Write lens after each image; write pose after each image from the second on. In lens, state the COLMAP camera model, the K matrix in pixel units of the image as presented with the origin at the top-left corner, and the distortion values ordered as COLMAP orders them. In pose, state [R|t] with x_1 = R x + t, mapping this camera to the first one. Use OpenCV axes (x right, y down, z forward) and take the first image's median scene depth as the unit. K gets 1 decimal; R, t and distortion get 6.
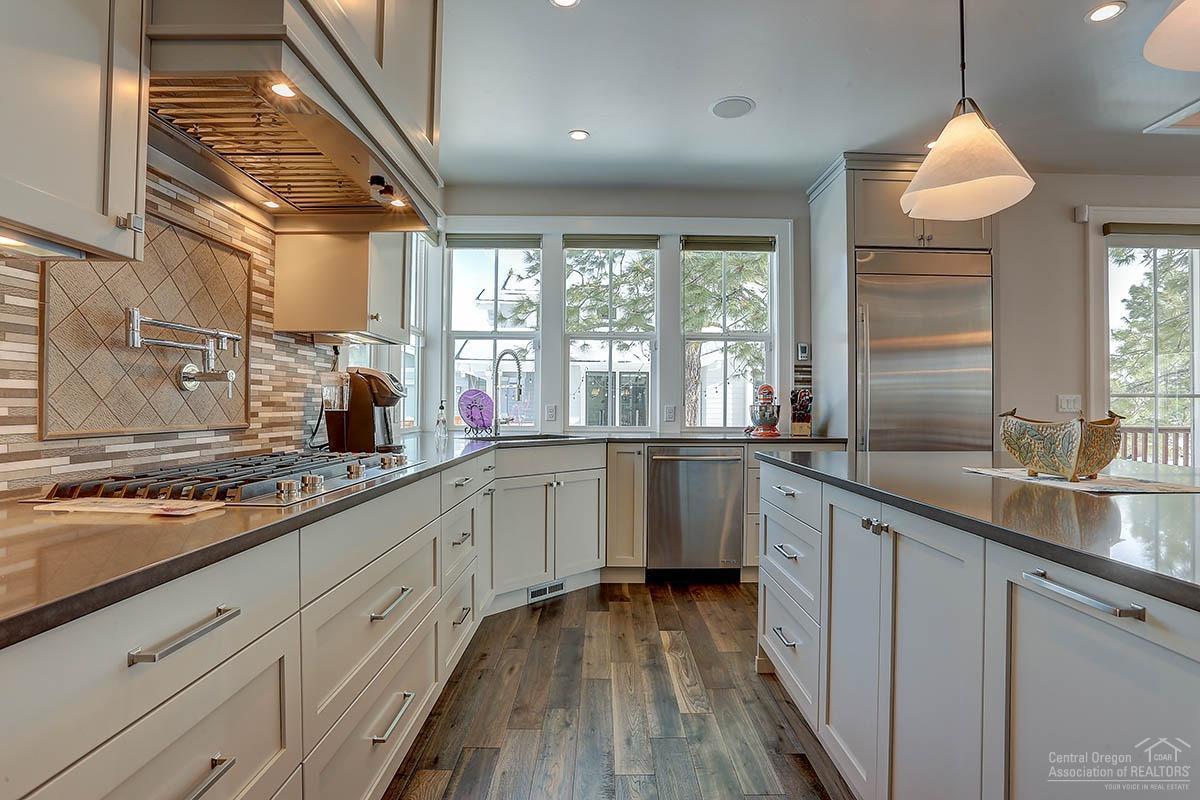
lens RADIAL K [[584.7, 0, 606.8], [0, 584.7, 401.7], [0, 0, 1]] dist [-0.077953, 0.032502]
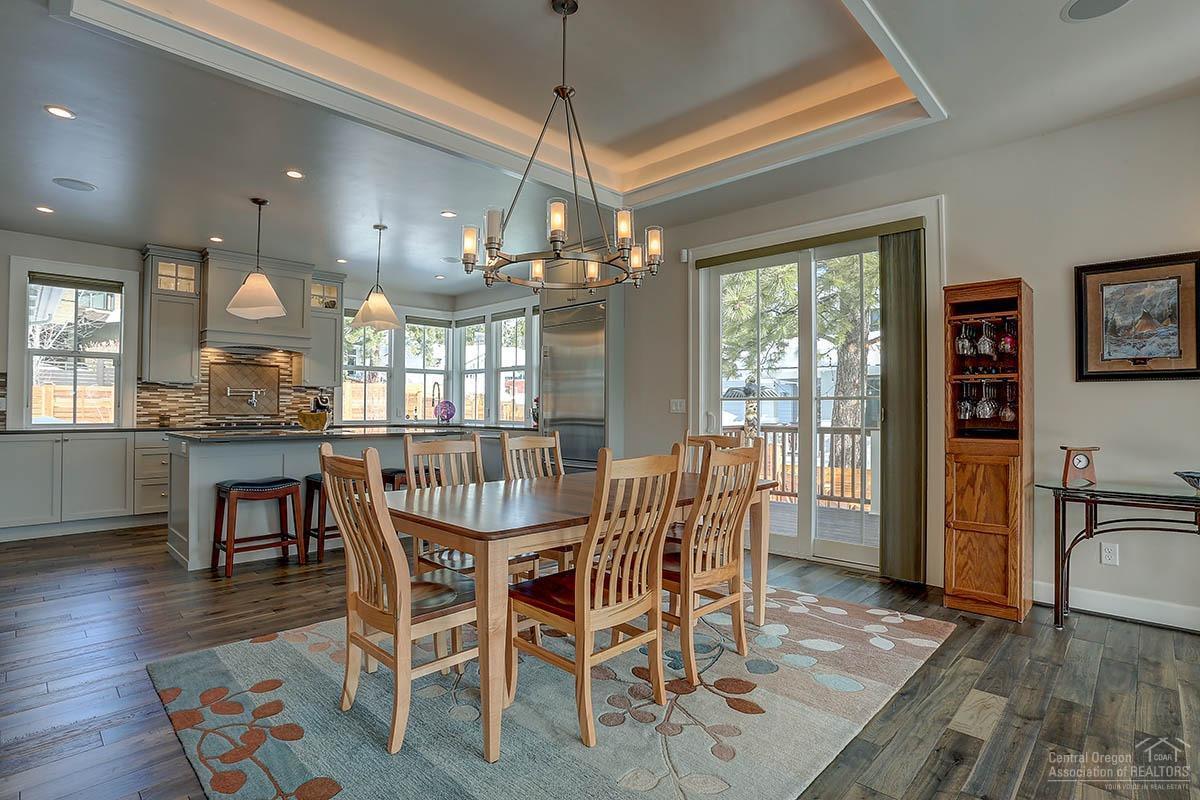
lens RADIAL K [[589.5, 0, 600.0], [0, 589.5, 400.0], [0, 0, 1]] dist [-0.065169, 0.022464]
pose [[0.711821, -0.014299, -0.702215, 3.212464], [0.006066, 0.999881, -0.014212, 0.016575], [0.702335, 0.005857, 0.711823, -0.150079]]
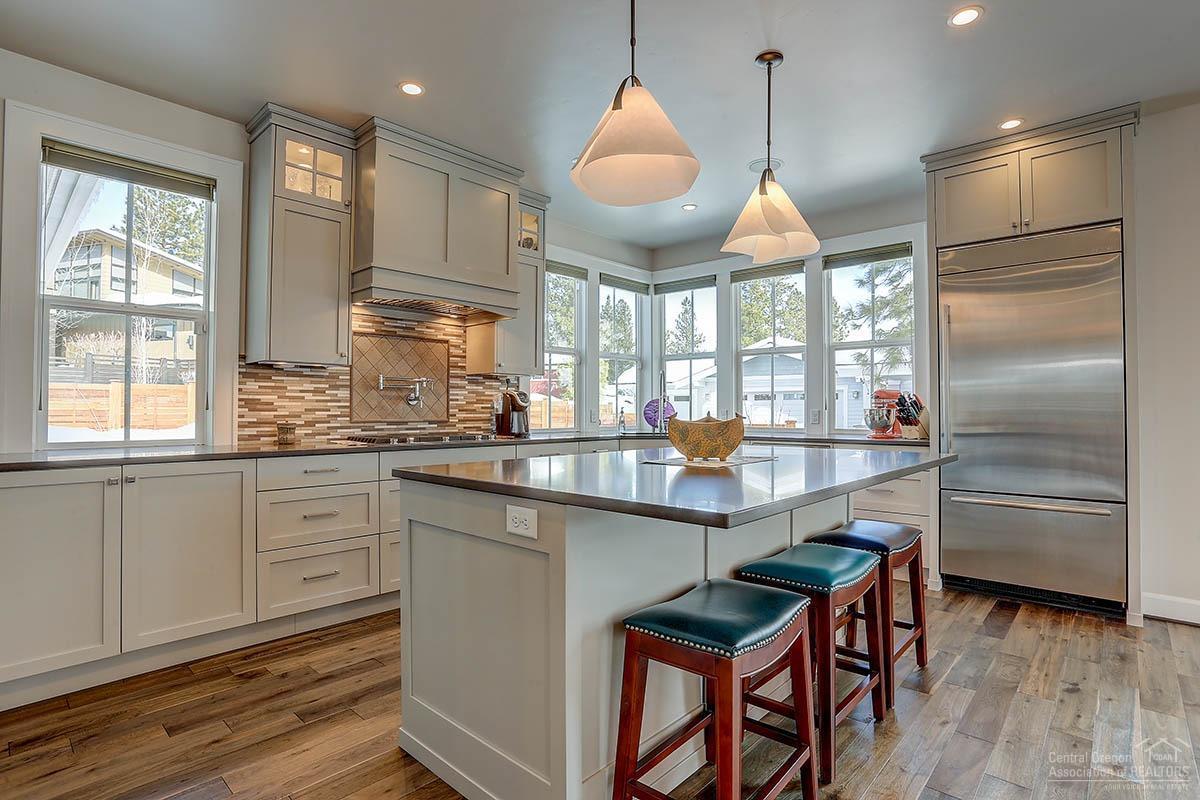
lens RADIAL K [[589.5, 0, 600.0], [0, 589.5, 400.0], [0, 0, 1]] dist [-0.065169, 0.022464]
pose [[0.731141, -0.015986, -0.682040, 1.266625], [0.008047, 0.999858, -0.014810, 0.002778], [0.682179, 0.005340, 0.731165, -0.225745]]
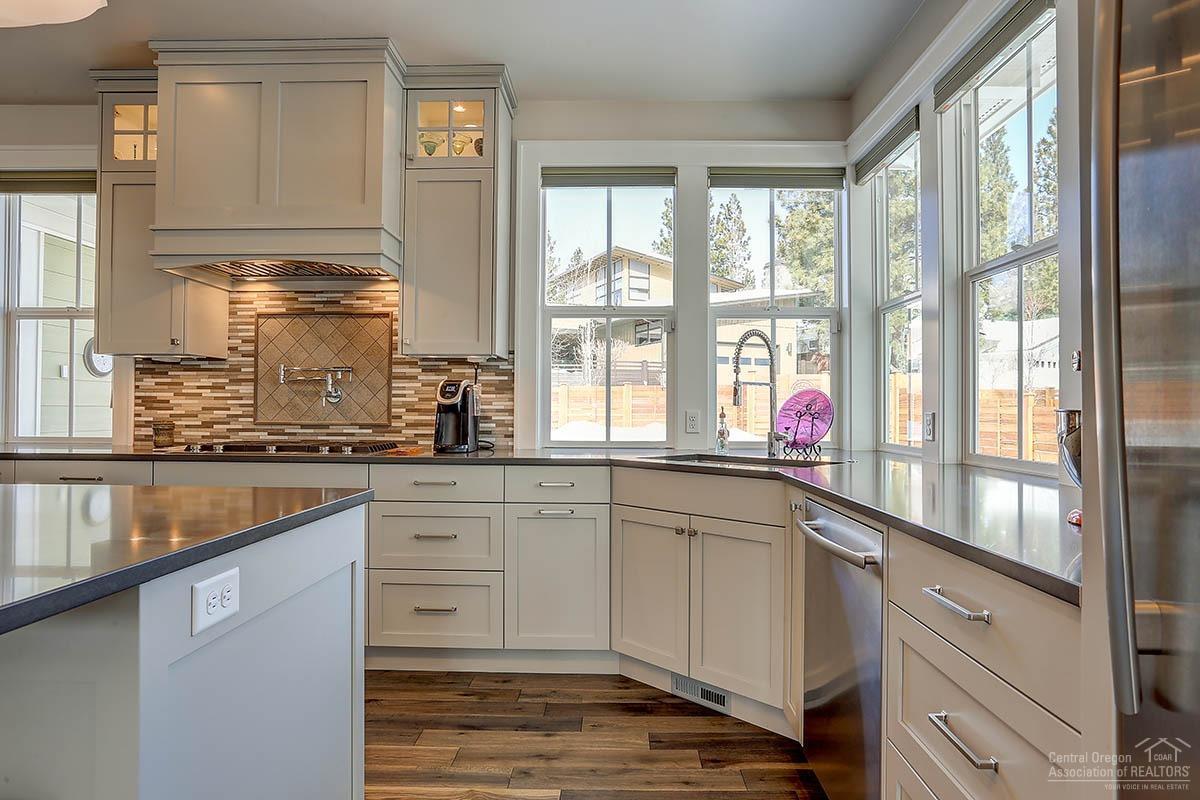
lens RADIAL K [[689.3, 0, 600.0], [0, 689.3, 400.0], [0, 0, 1]] dist [-0.038859, 0.000497]
pose [[-0.024209, -0.021564, -0.999474, 1.186952], [0.001559, 0.999765, -0.021608, 0.017453], [0.999706, -0.002081, -0.024170, 1.571434]]
